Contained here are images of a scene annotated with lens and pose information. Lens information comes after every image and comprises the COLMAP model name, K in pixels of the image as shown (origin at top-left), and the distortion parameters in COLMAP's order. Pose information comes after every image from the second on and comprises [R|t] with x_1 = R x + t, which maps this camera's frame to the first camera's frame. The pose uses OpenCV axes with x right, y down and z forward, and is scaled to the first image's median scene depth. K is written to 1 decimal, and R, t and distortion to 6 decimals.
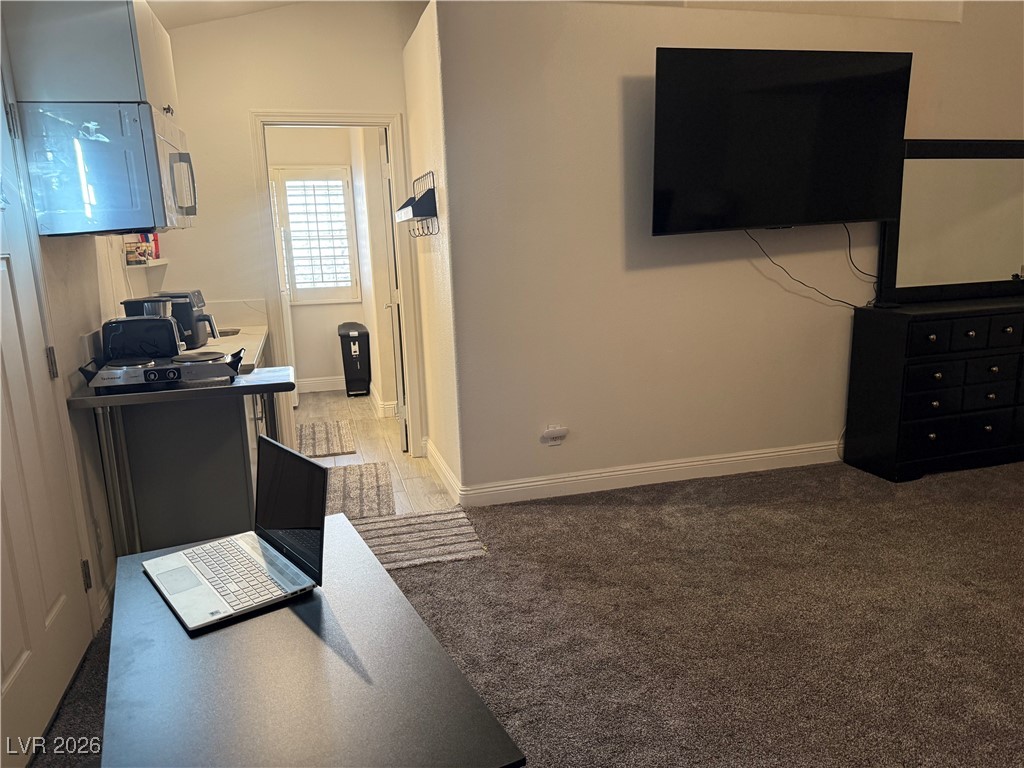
lens RADIAL K [[723.6, 0, 509.7], [0, 723.6, 388.8], [0, 0, 1]] dist [0.079255, -0.108977]
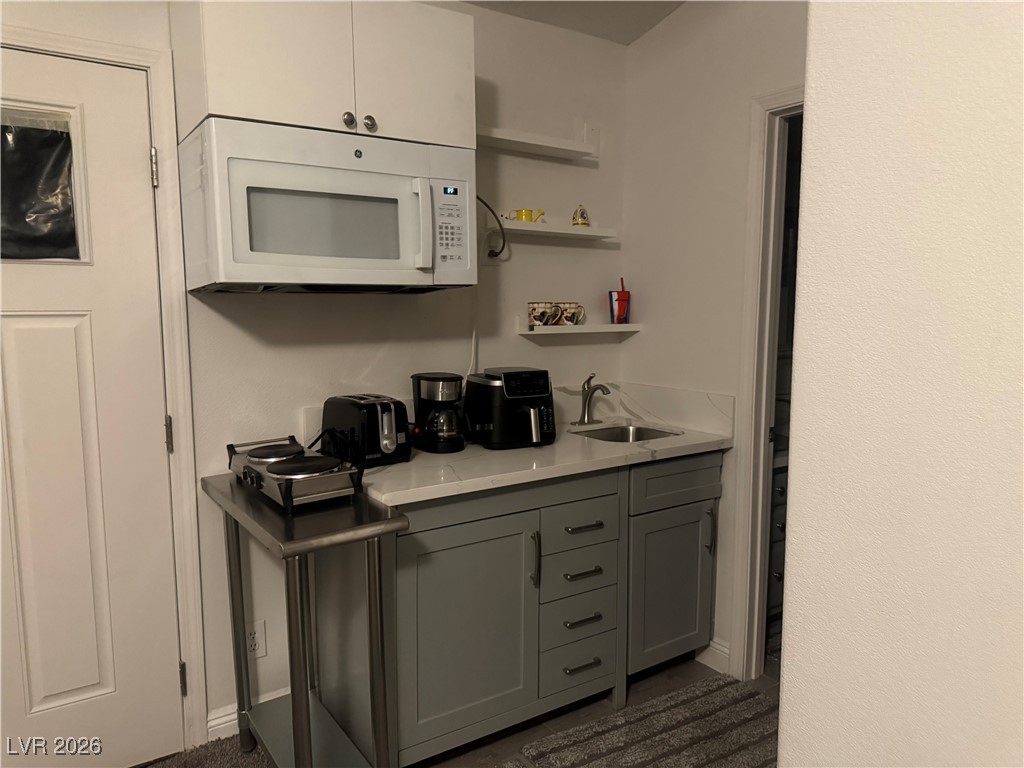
lens RADIAL K [[723.6, 0, 507.9], [0, 723.6, 388.7], [0, 0, 1]] dist [0.079255, -0.108977]
pose [[0.321819, 0.143296, -0.935895, 0.224649], [-0.206669, 0.975276, 0.078260, -0.166500], [0.923970, 0.168235, 0.343477, 0.733028]]
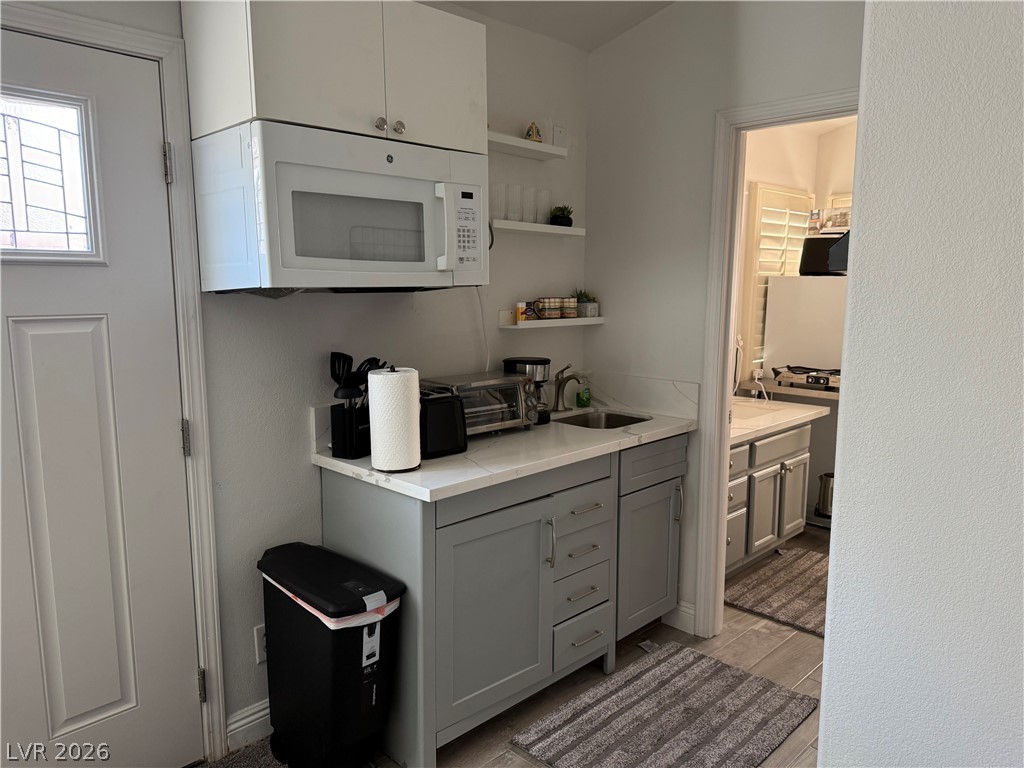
lens RADIAL K [[723.6, 0, 516.2], [0, 723.6, 389.2], [0, 0, 1]] dist [0.079255, -0.108977]
pose [[0.500161, 0.160891, -0.850854, 0.200636], [-0.198814, 0.977675, 0.068002, -0.157023], [0.842800, 0.135150, 0.520982, 0.599500]]
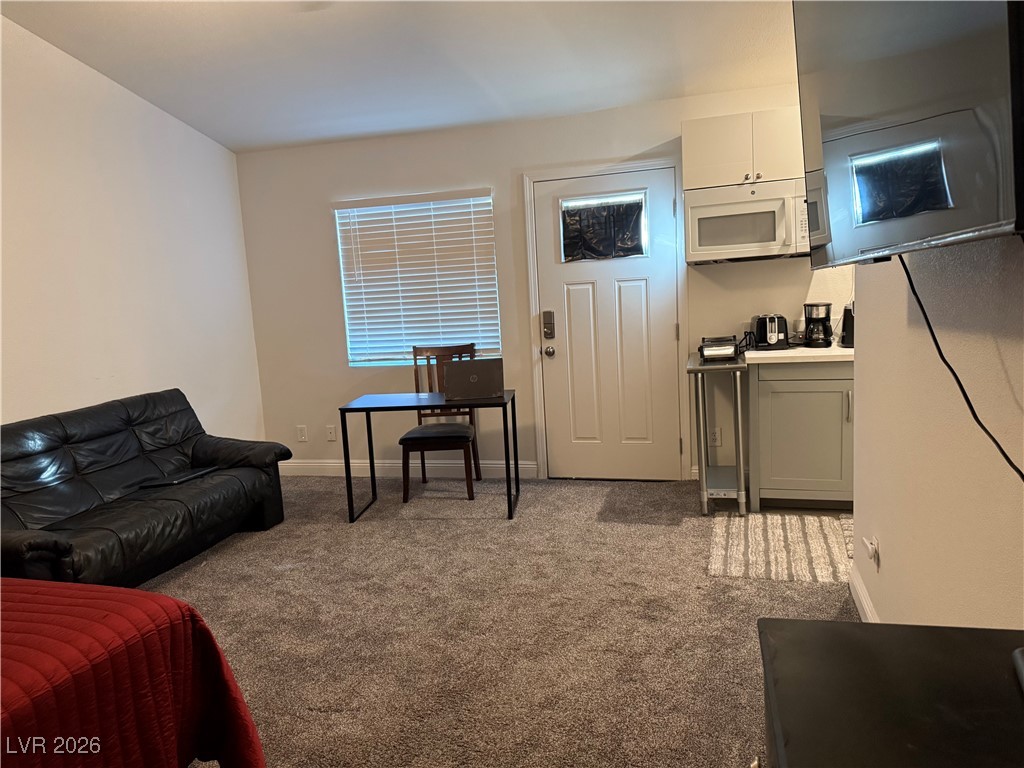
lens RADIAL K [[723.6, 0, 503.6], [0, 723.6, 392.7], [0, 0, 1]] dist [0.079255, -0.108977]
pose [[-0.529261, 0.189365, -0.827057, 0.857005], [-0.096653, 0.954974, 0.280505, -0.259235], [0.842936, 0.228398, -0.487128, 1.092806]]
